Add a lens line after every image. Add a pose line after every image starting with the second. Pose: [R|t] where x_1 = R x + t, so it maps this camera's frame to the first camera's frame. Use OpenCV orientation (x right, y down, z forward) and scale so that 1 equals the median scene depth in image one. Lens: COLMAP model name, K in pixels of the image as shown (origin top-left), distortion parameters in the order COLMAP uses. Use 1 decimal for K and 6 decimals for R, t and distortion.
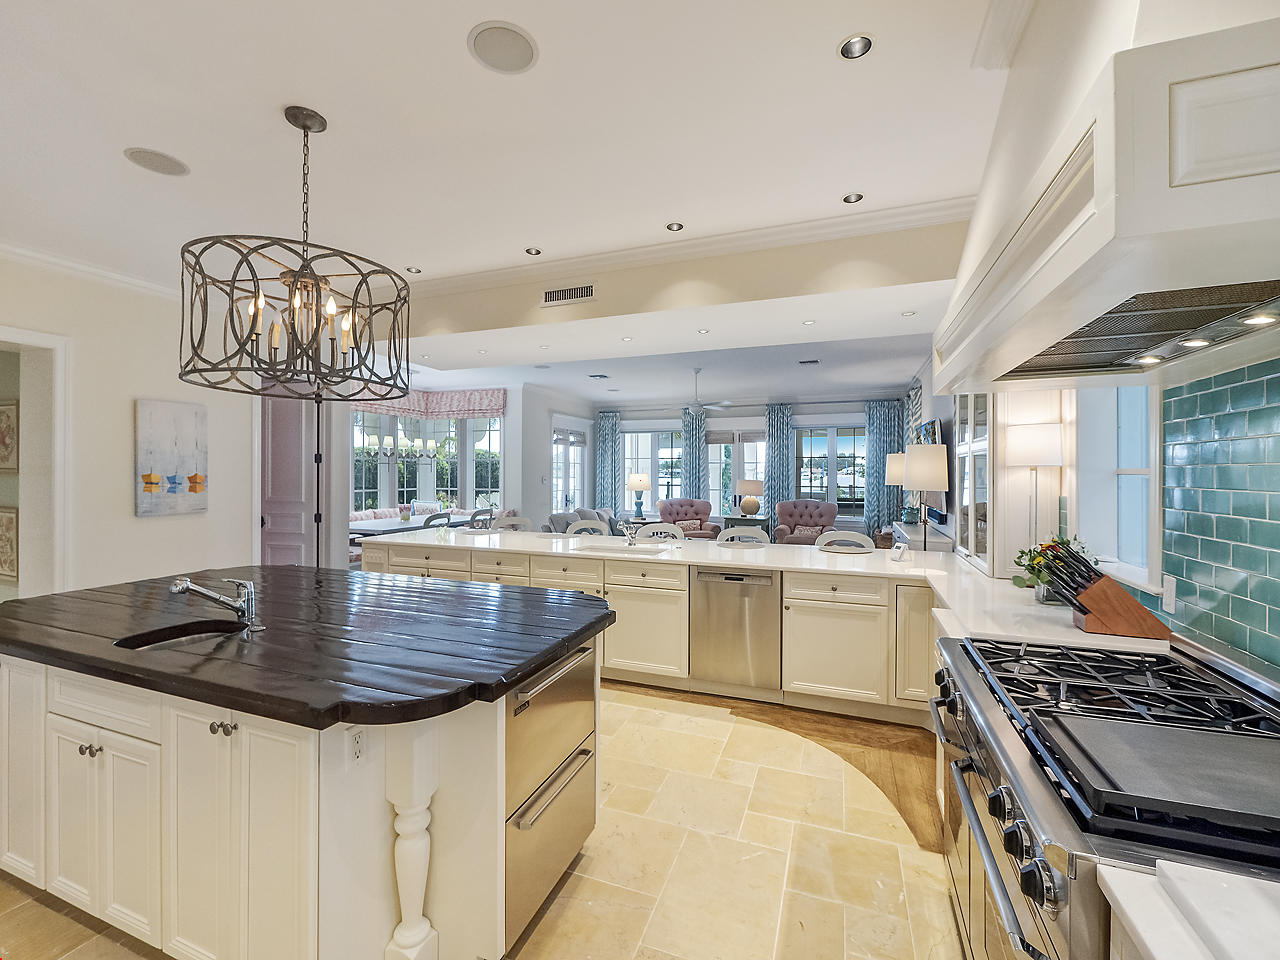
lens RADIAL K [[547.6, 0, 633.5], [0, 547.6, 475.9], [0, 0, 1]] dist [-0.000248, 0.000184]
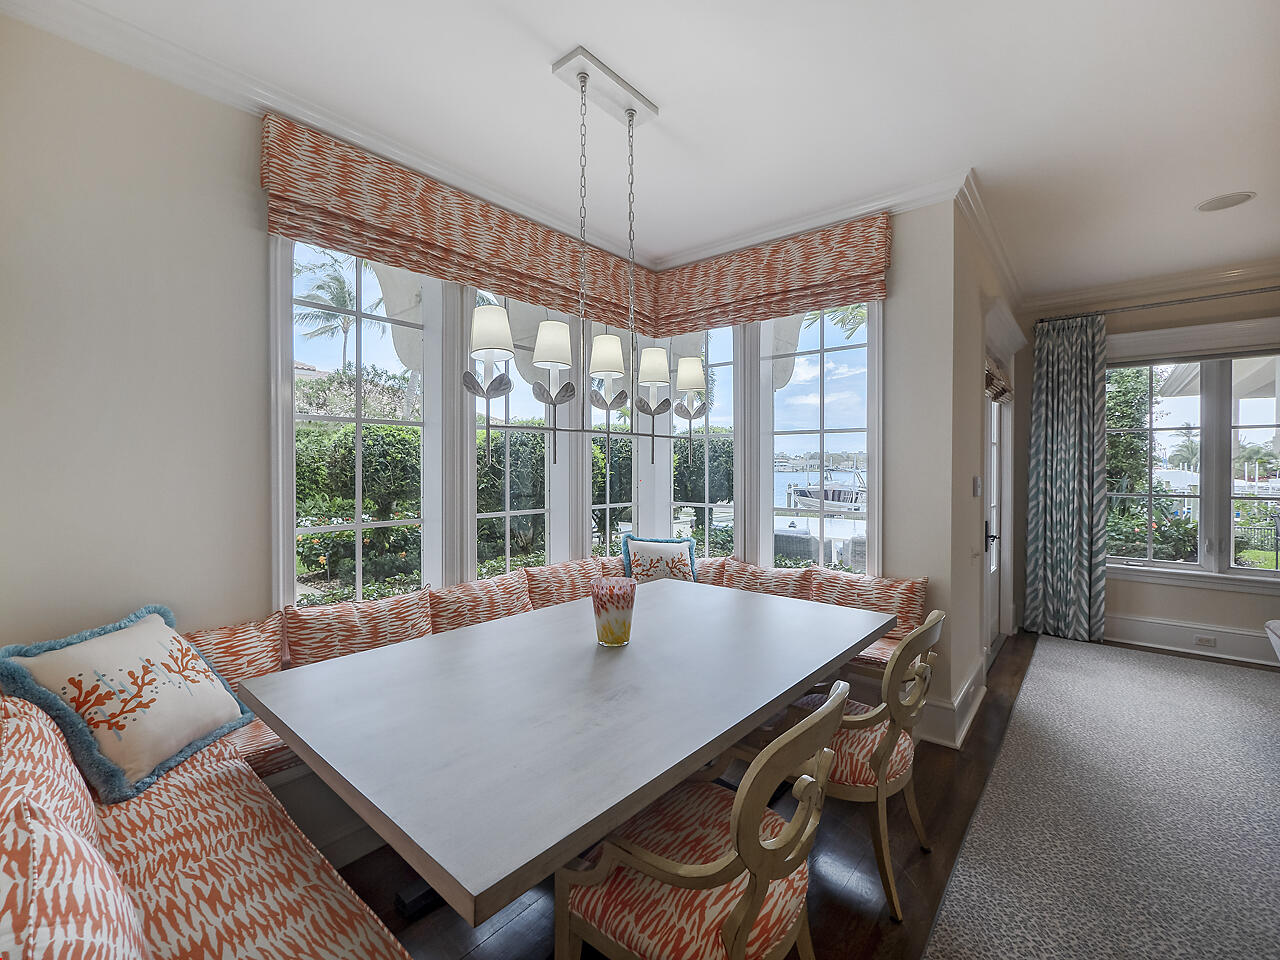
lens RADIAL K [[547.6, 0, 633.5], [0, 547.6, 475.9], [0, 0, 1]] dist [-0.000248, 0.000184]
pose [[0.944599, 0.009015, -0.328103, -0.263517], [-0.002897, 0.999813, 0.019132, -0.005922], [0.328214, -0.017121, 0.944448, 0.617398]]
